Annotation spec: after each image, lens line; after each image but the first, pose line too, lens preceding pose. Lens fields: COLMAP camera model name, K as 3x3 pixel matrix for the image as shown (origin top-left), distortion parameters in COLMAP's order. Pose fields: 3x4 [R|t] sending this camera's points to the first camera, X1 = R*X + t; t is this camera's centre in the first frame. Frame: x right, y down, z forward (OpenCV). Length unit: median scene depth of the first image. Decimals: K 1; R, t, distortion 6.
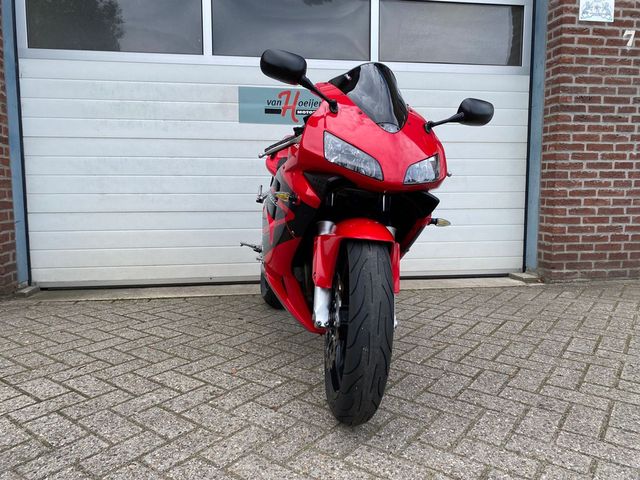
lens RADIAL K [[490.1, 0, 316.8], [0, 490.1, 233.5], [0, 0, 1]] dist [0.015025, -0.000792]
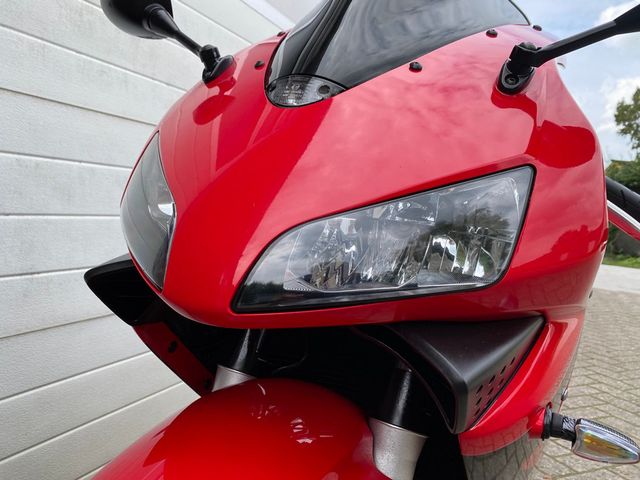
lens RADIAL K [[485.7, 0, 310.0], [0, 485.7, 249.9], [0, 0, 1]] dist [-0.001501, -0.002905]
pose [[0.568530, -0.043312, 0.821522, -0.568084], [0.059878, 0.998143, 0.011185, -0.086024], [-0.820481, 0.042832, 0.570067, 0.653505]]
